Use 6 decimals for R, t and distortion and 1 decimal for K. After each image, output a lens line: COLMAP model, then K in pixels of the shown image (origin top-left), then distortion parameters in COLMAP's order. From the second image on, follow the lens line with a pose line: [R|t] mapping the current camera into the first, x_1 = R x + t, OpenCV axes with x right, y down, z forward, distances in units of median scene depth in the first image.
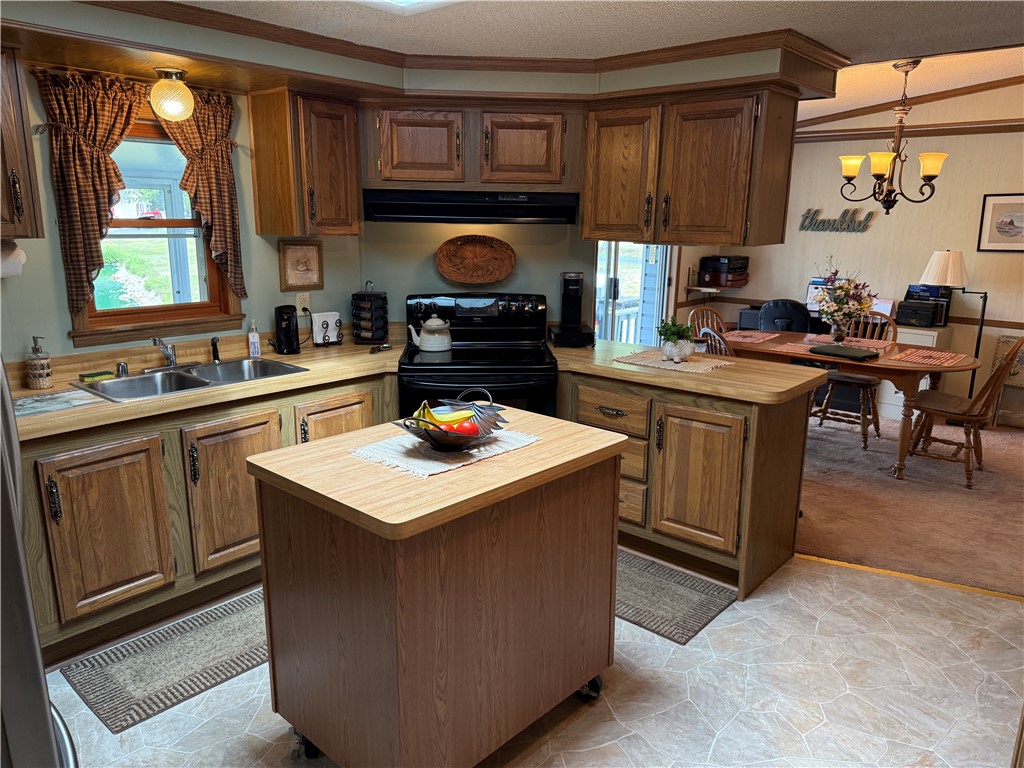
lens RADIAL K [[725.7, 0, 510.3], [0, 725.7, 389.8], [0, 0, 1]] dist [0.055590, -0.068867]
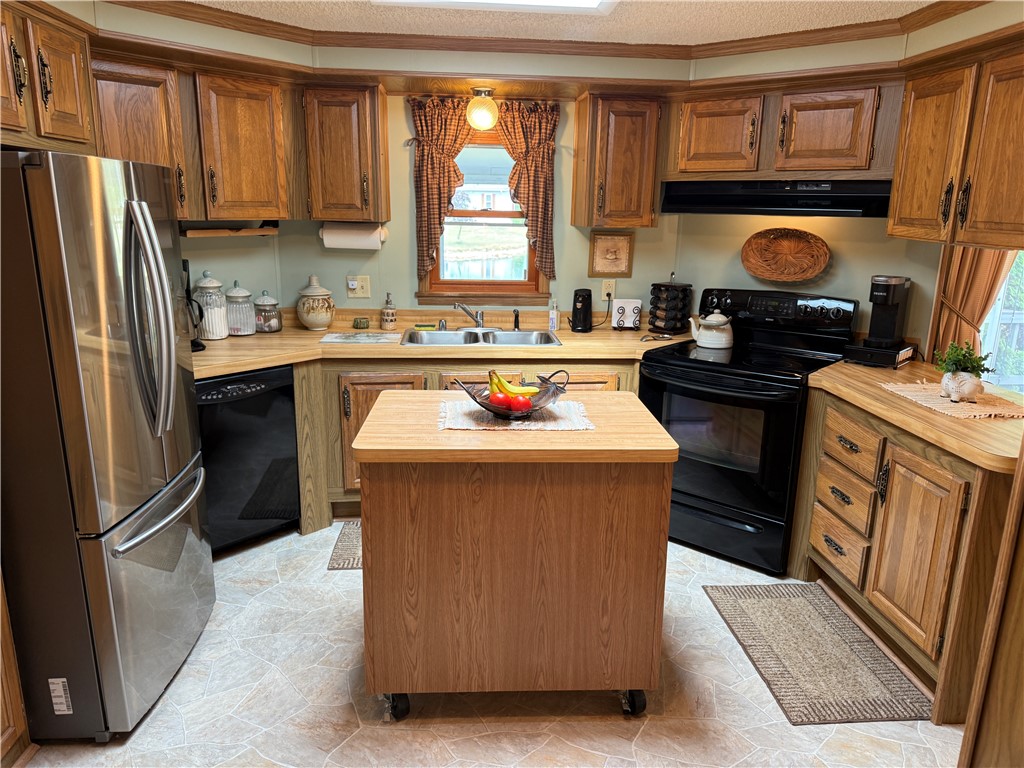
lens RADIAL K [[725.7, 0, 512.6], [0, 725.7, 394.8], [0, 0, 1]] dist [0.055590, -0.068867]
pose [[0.717124, 0.178476, -0.673705, 0.420032], [-0.172446, 0.982036, 0.076598, -0.023625], [0.675274, 0.061248, 0.735020, 0.124954]]
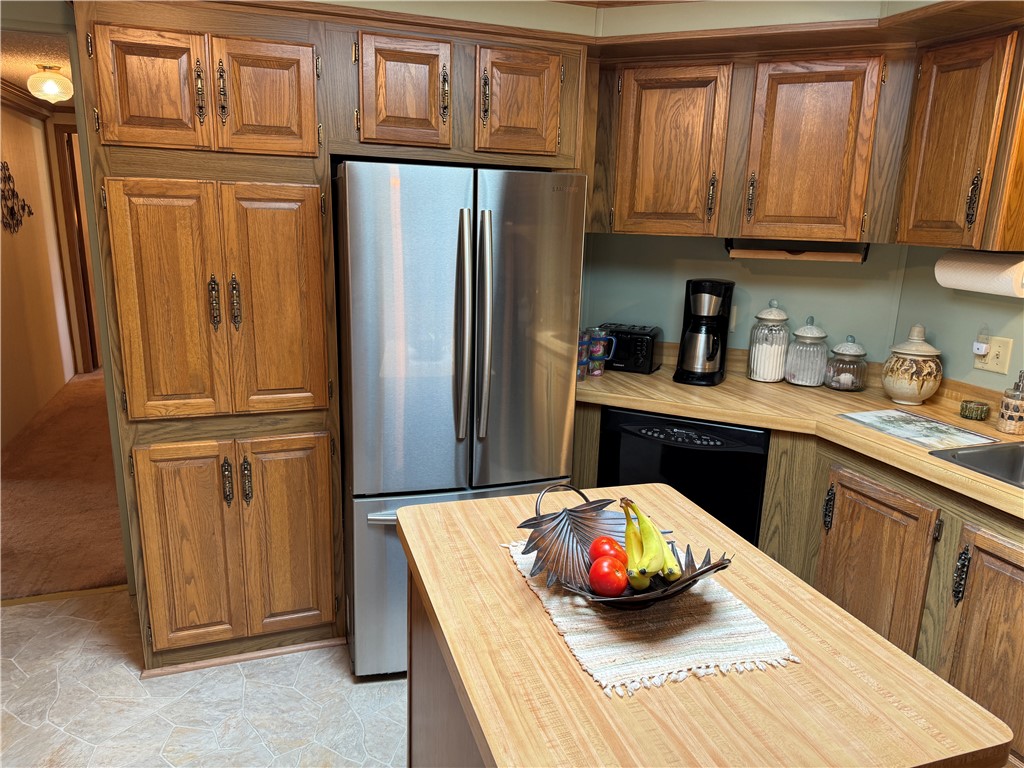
lens RADIAL K [[725.7, 0, 510.6], [0, 725.7, 377.6], [0, 0, 1]] dist [0.055590, -0.068867]
pose [[-0.478982, 0.176691, -0.859858, 0.284964], [-0.240007, 0.915850, 0.321892, -0.162298], [0.844377, 0.360553, -0.396269, 0.705983]]
